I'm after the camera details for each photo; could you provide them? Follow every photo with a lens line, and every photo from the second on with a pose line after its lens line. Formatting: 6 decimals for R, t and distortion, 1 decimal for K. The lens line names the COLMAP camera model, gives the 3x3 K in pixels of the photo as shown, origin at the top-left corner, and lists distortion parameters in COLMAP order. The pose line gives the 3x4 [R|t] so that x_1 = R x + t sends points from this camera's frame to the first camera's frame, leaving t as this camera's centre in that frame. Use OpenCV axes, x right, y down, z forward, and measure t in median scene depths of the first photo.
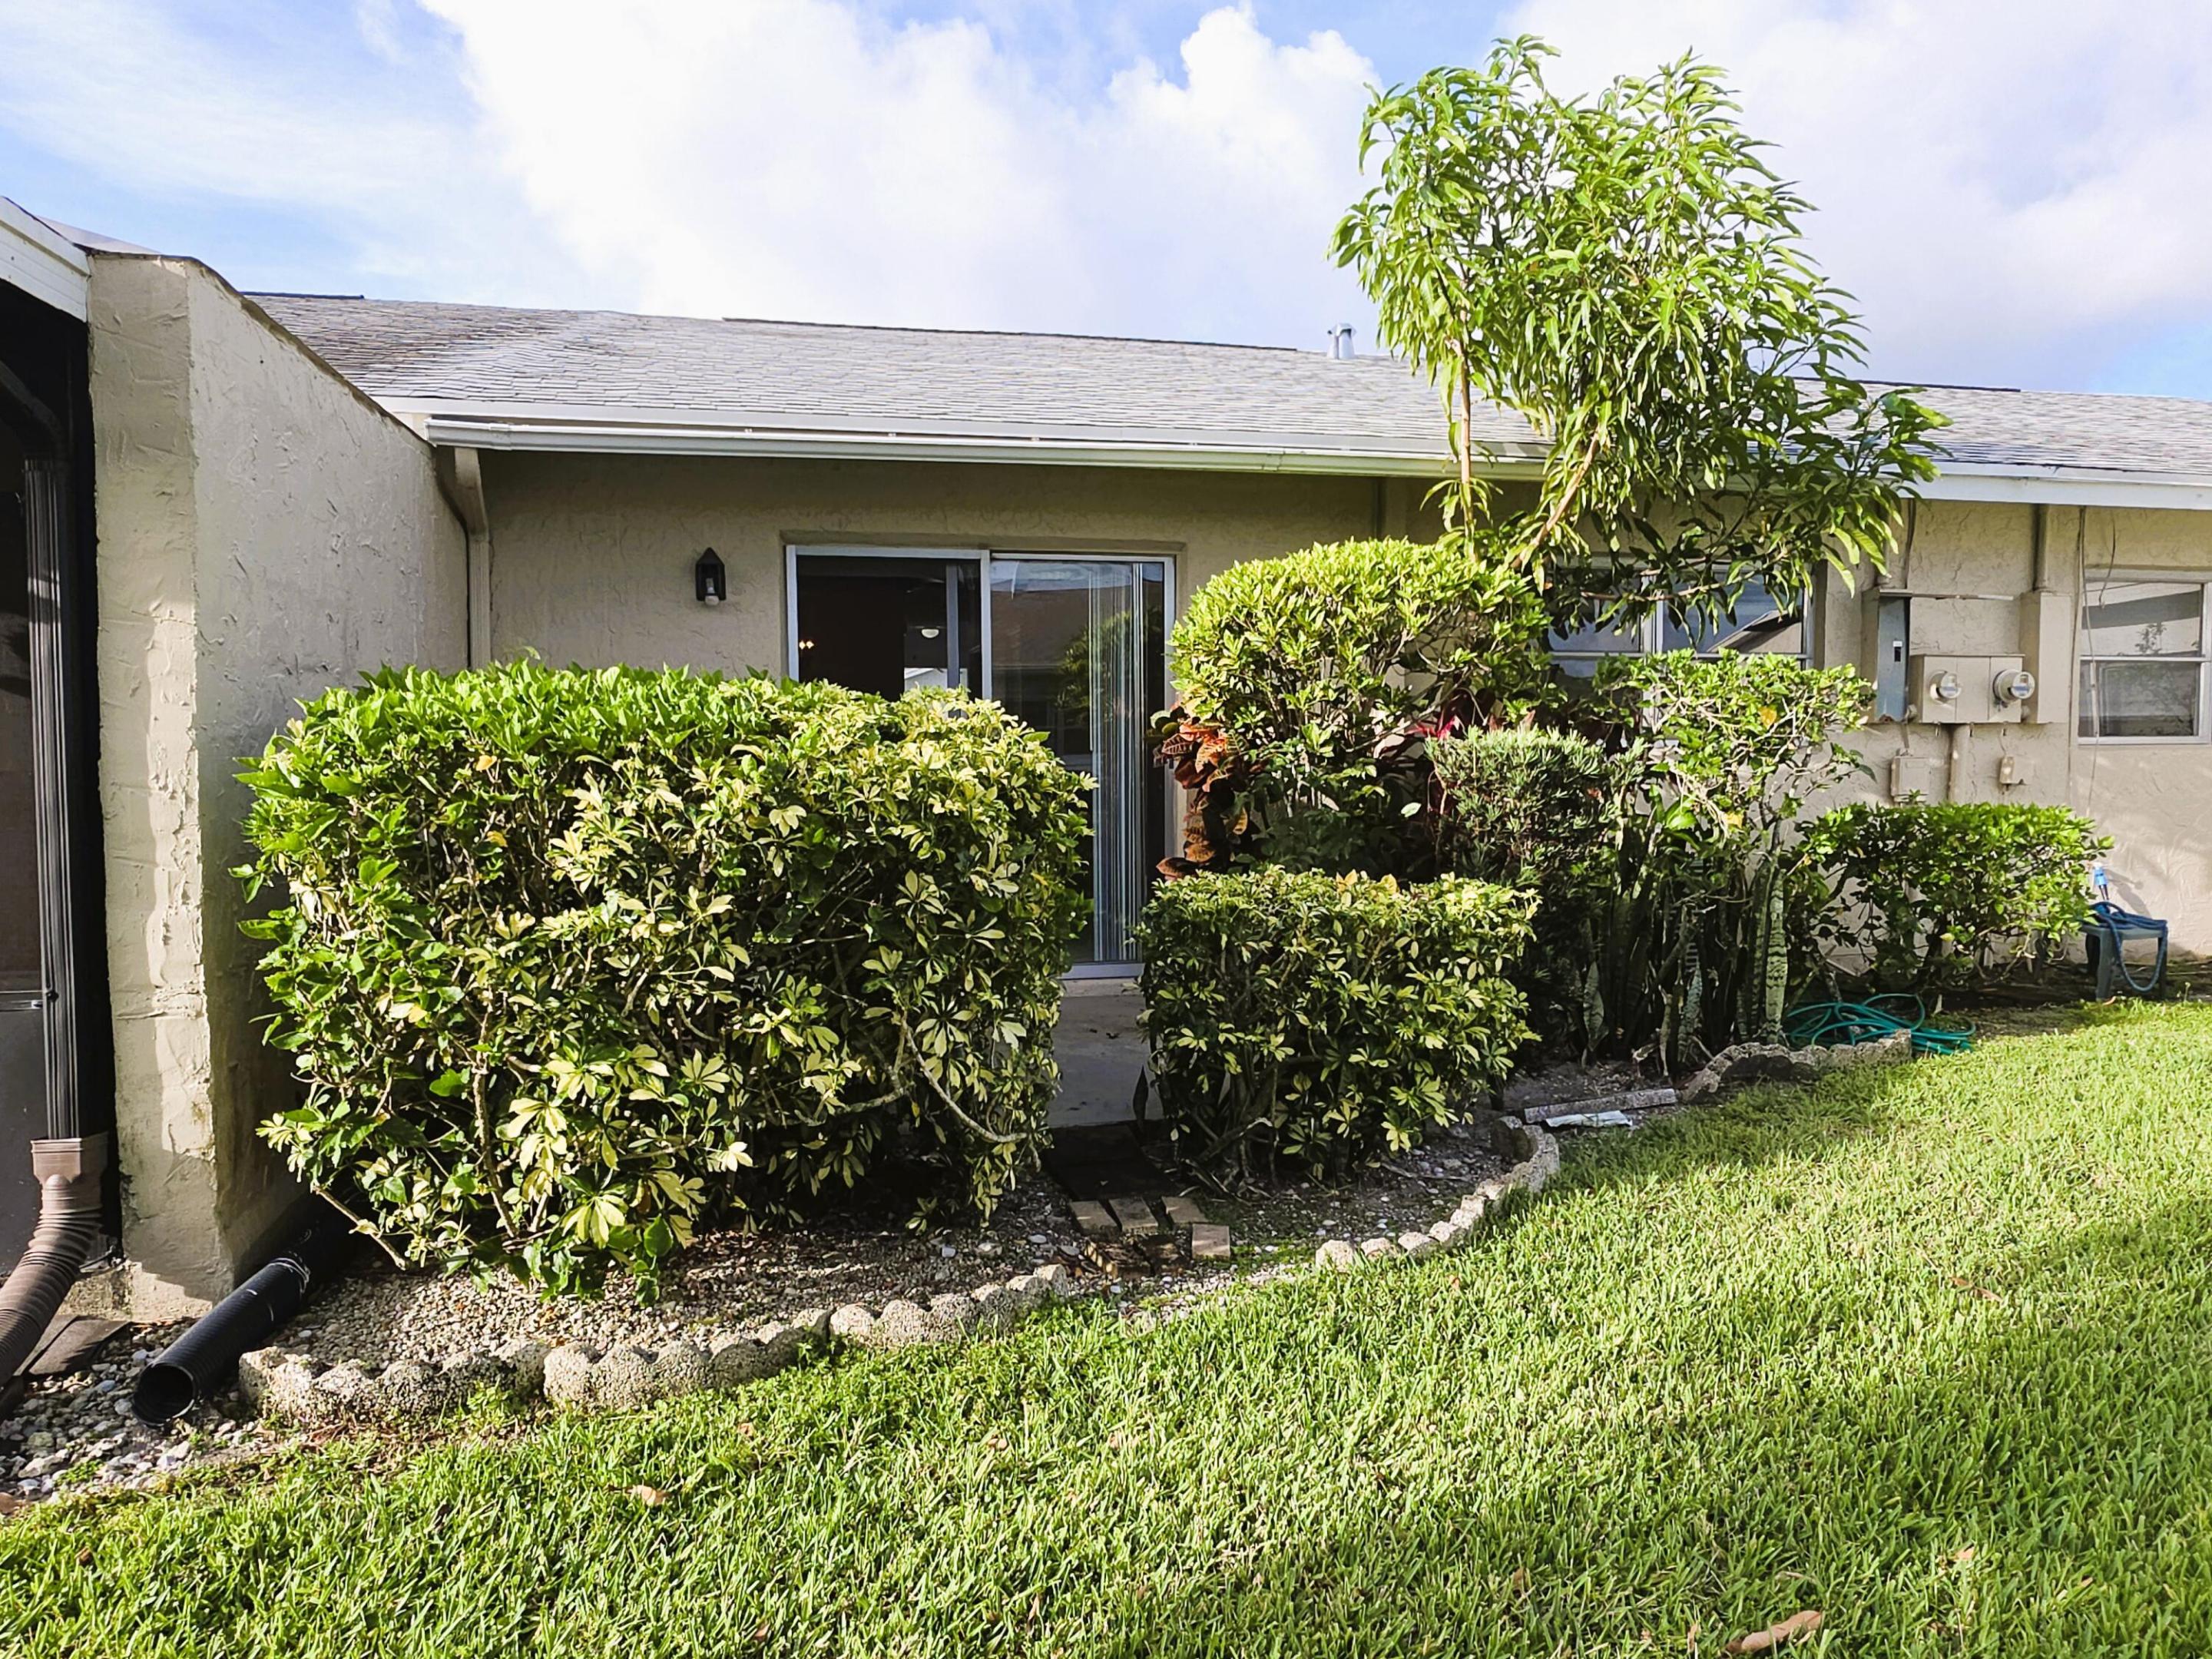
lens RADIAL K [[1430.0, 0, 1106.0], [0, 1430.0, 829.5], [0, 0, 1]] dist [-0.005157, -0.004045]
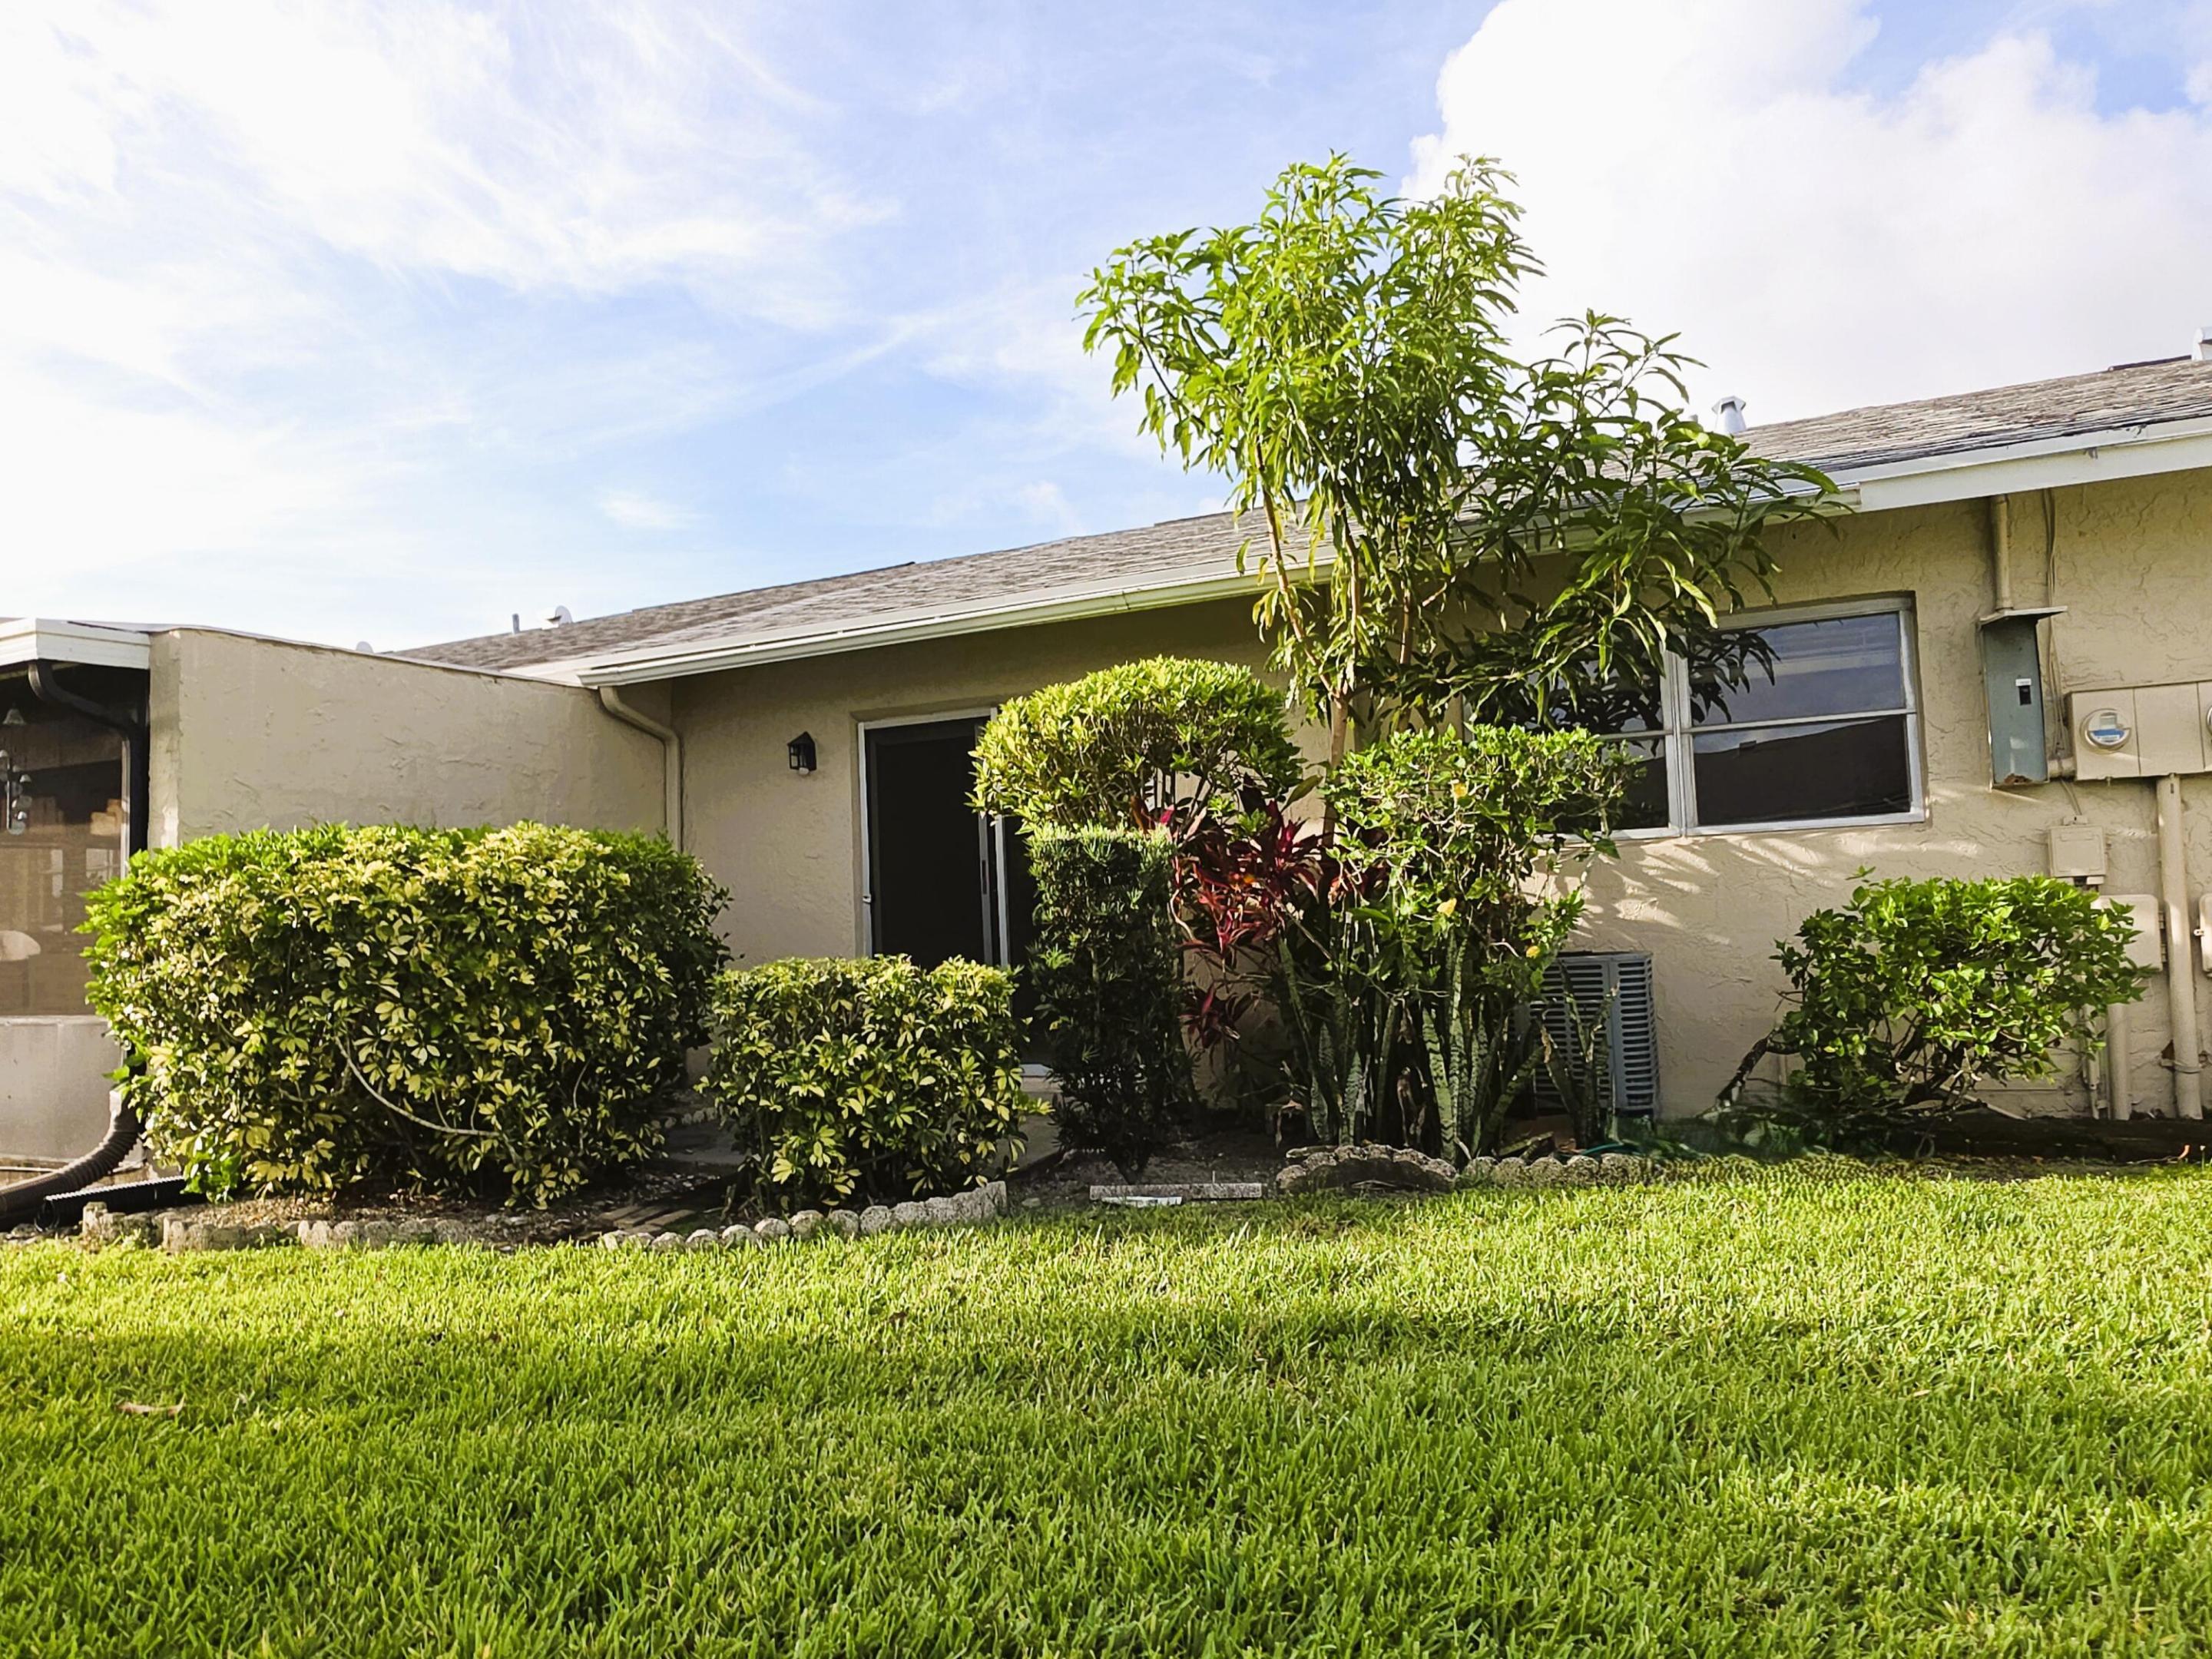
lens RADIAL K [[1430.0, 0, 1106.0], [0, 1430.0, 829.5], [0, 0, 1]] dist [-0.005157, -0.004045]
pose [[0.791339, -0.066441, -0.607756, 0.795828], [-0.002419, 0.993729, -0.111786, 0.043719], [0.611372, 0.089930, 0.786216, 0.144312]]
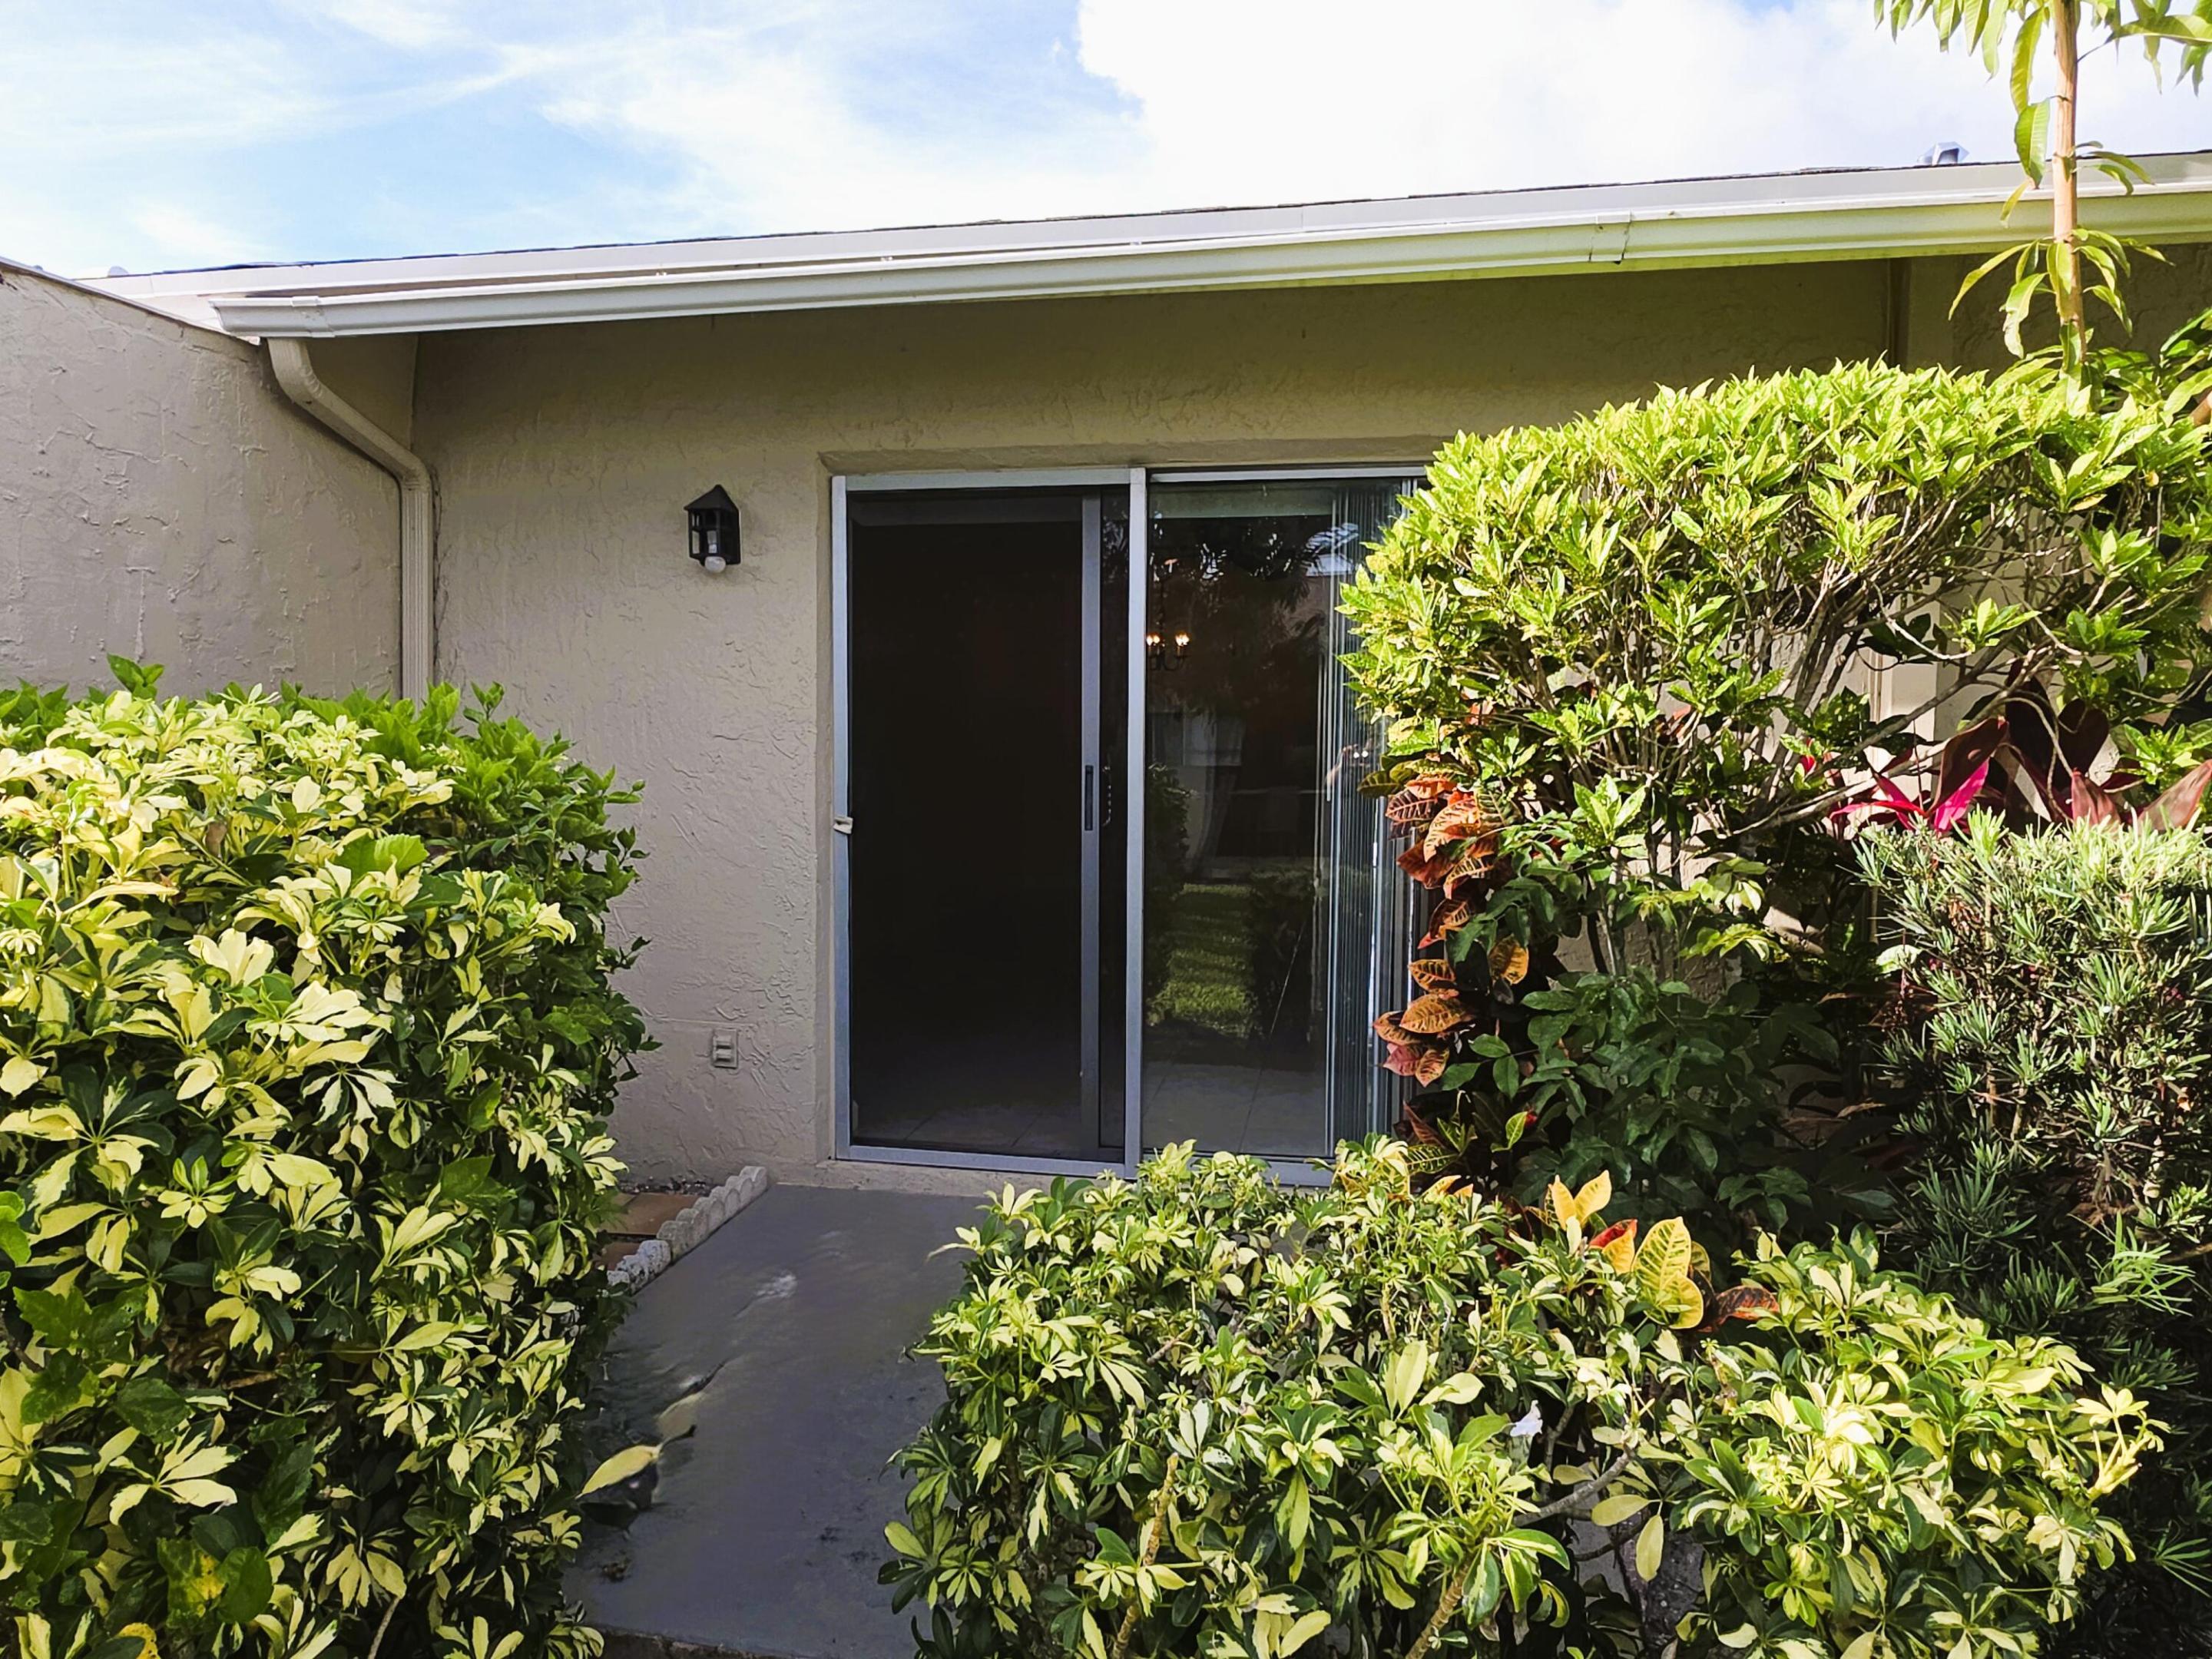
lens RADIAL K [[1430.0, 0, 1106.0], [0, 1430.0, 829.5], [0, 0, 1]] dist [-0.005157, -0.004045]
pose [[0.919646, 0.037757, -0.390929, 0.163977], [-0.038890, 0.999231, 0.005022, -0.050817], [0.390818, 0.010584, 0.920407, 0.493458]]
